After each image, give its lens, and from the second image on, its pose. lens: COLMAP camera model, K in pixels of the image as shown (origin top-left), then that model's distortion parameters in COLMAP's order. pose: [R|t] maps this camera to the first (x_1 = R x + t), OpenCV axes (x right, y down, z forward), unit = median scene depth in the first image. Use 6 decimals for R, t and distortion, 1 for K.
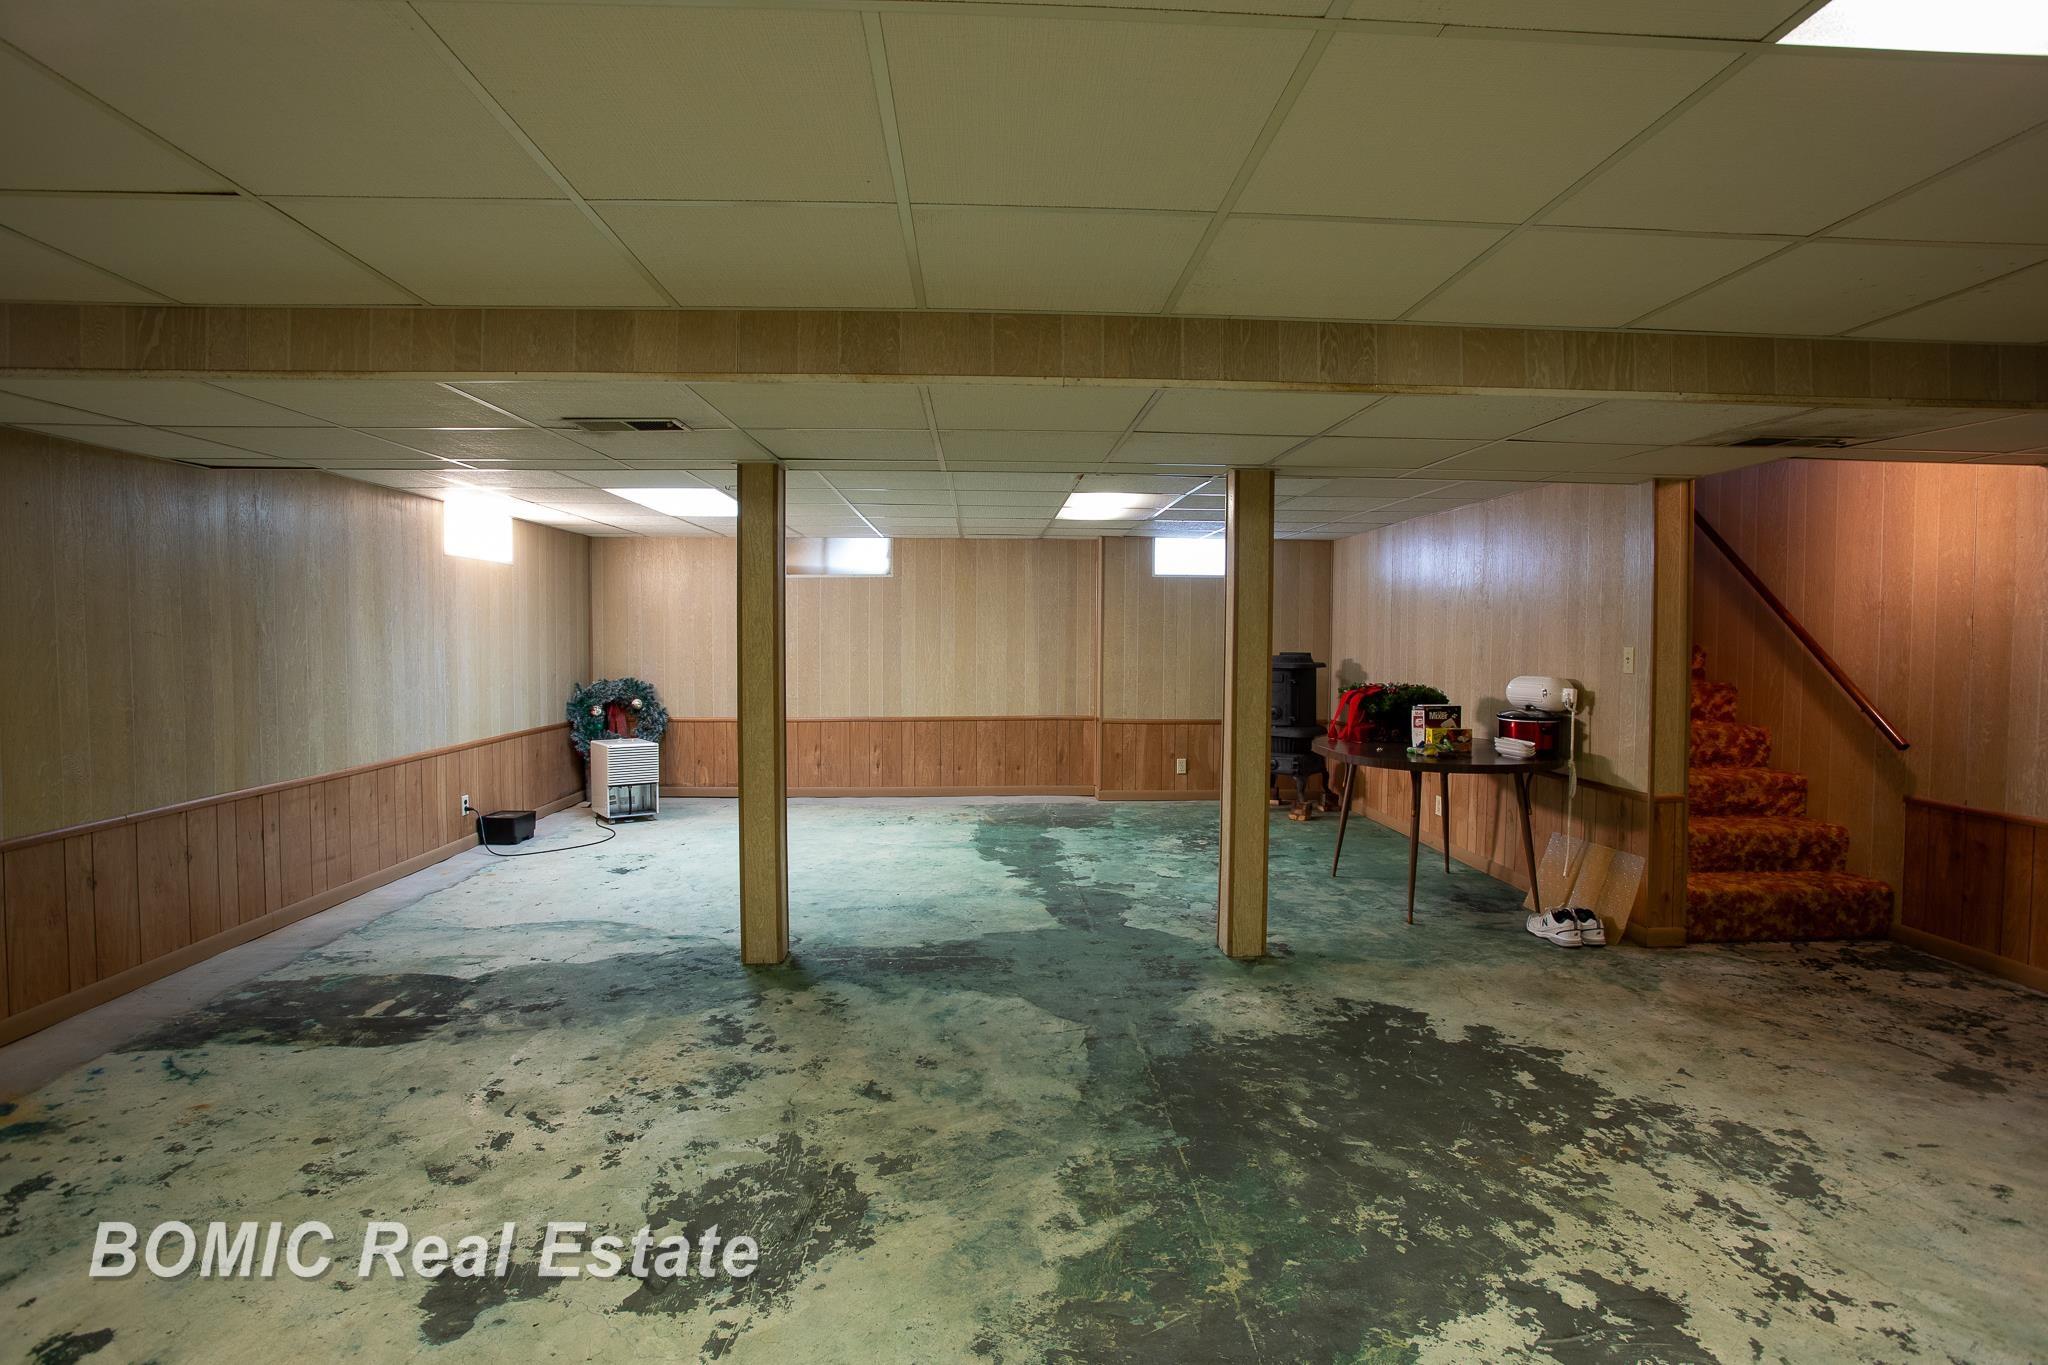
lens RADIAL K [[1001.7, 0, 1031.0], [0, 1001.7, 675.0], [0, 0, 1]] dist [-0.067086, 0.027524]
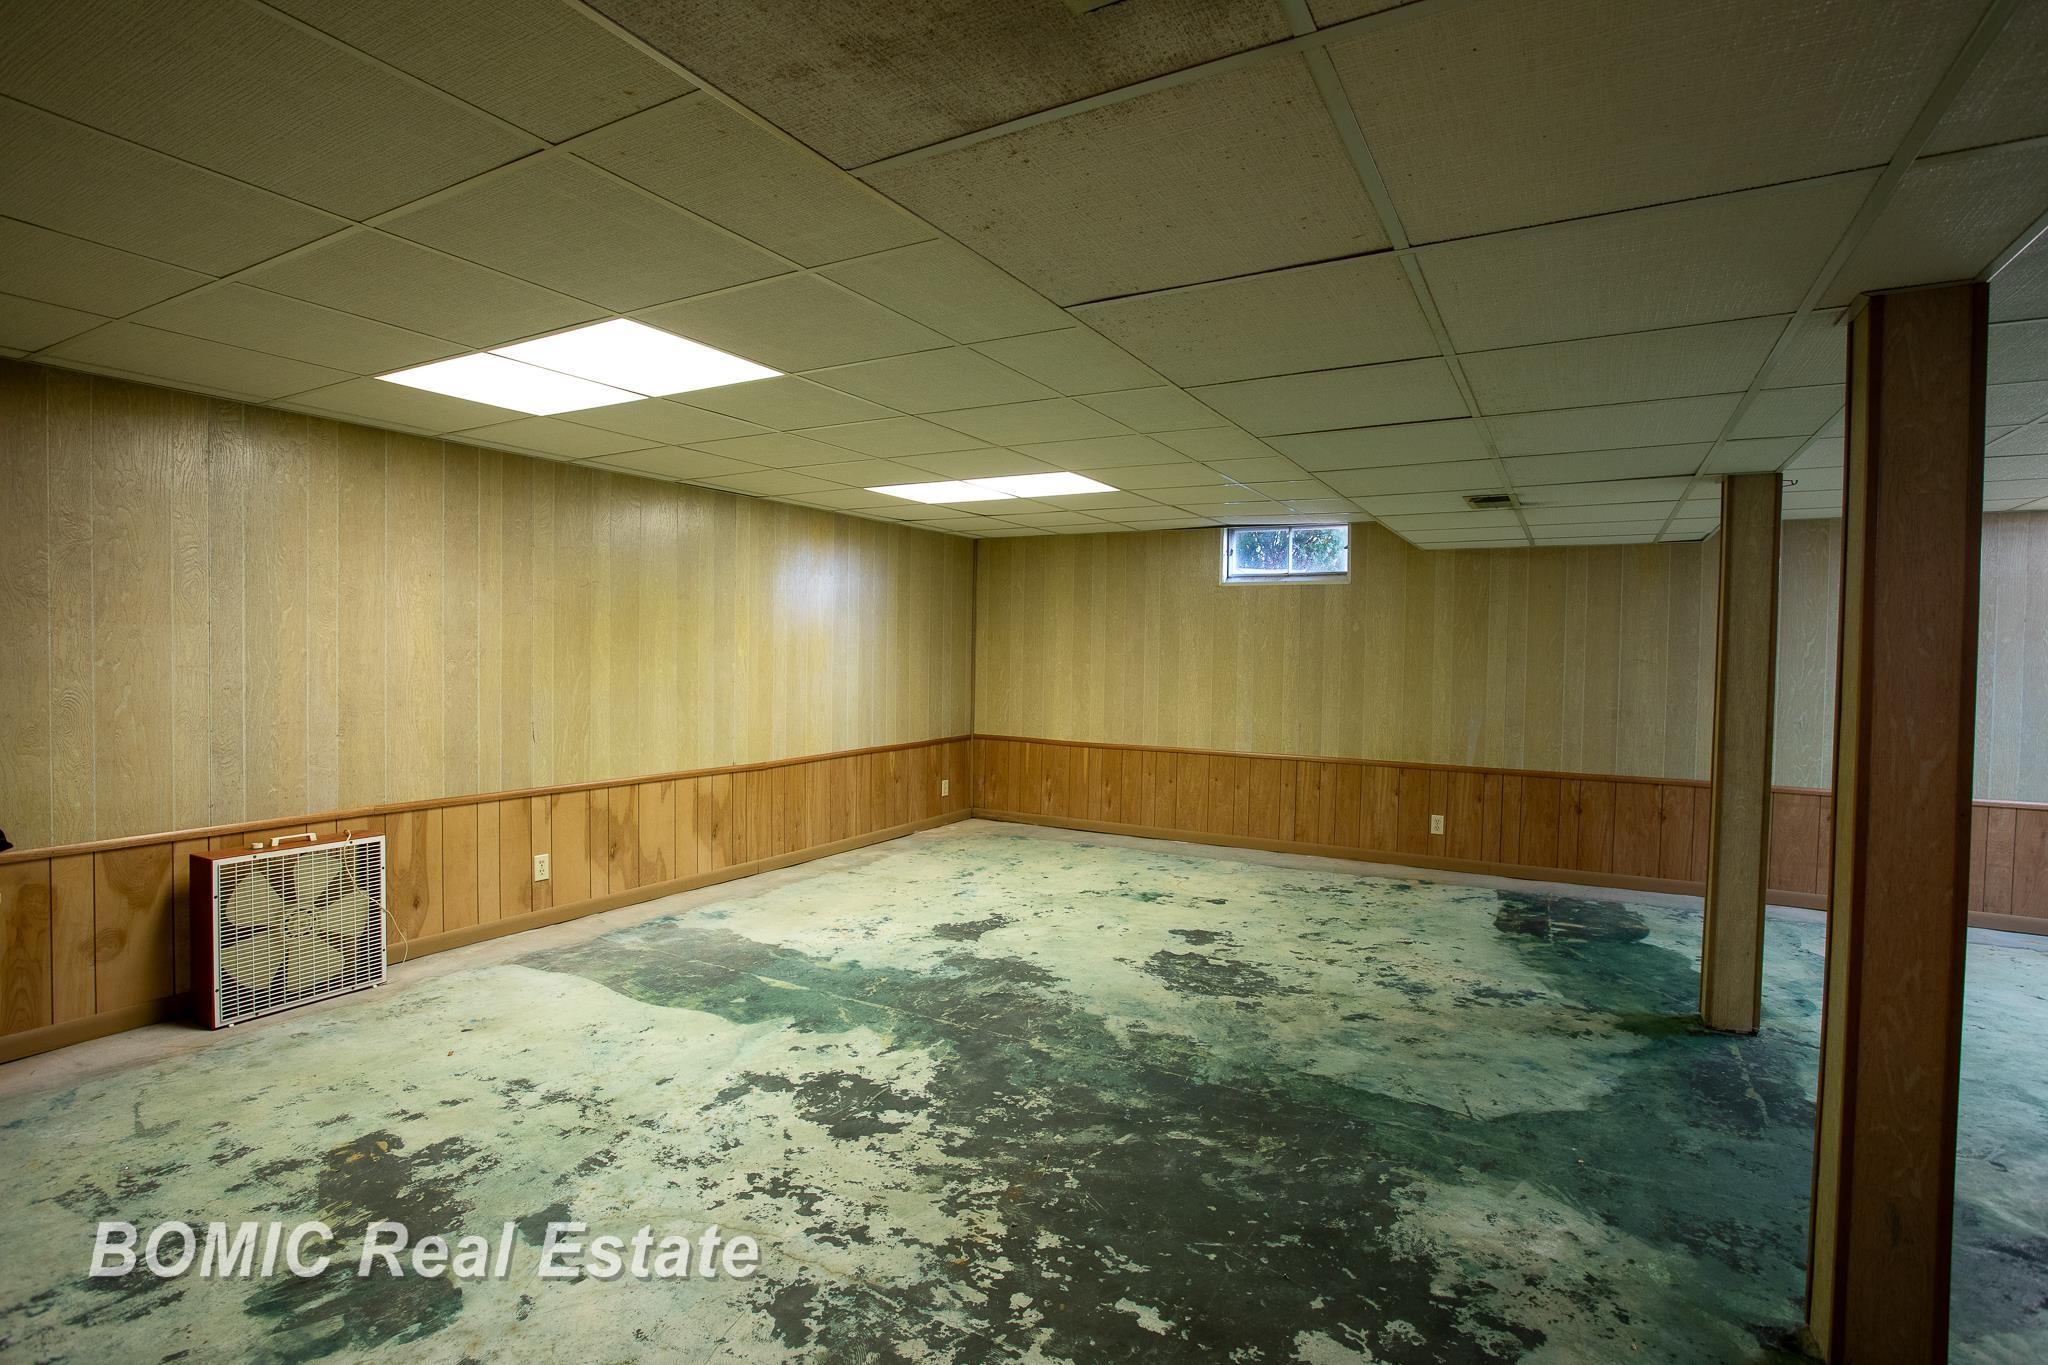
lens RADIAL K [[1001.7, 0, 1031.0], [0, 1001.7, 675.0], [0, 0, 1]] dist [-0.067086, 0.027524]
pose [[-0.535145, 0.011077, -0.844688, 1.380343], [-0.048794, 0.997839, 0.043999, -0.063642], [0.843350, 0.064761, -0.533448, 1.572298]]
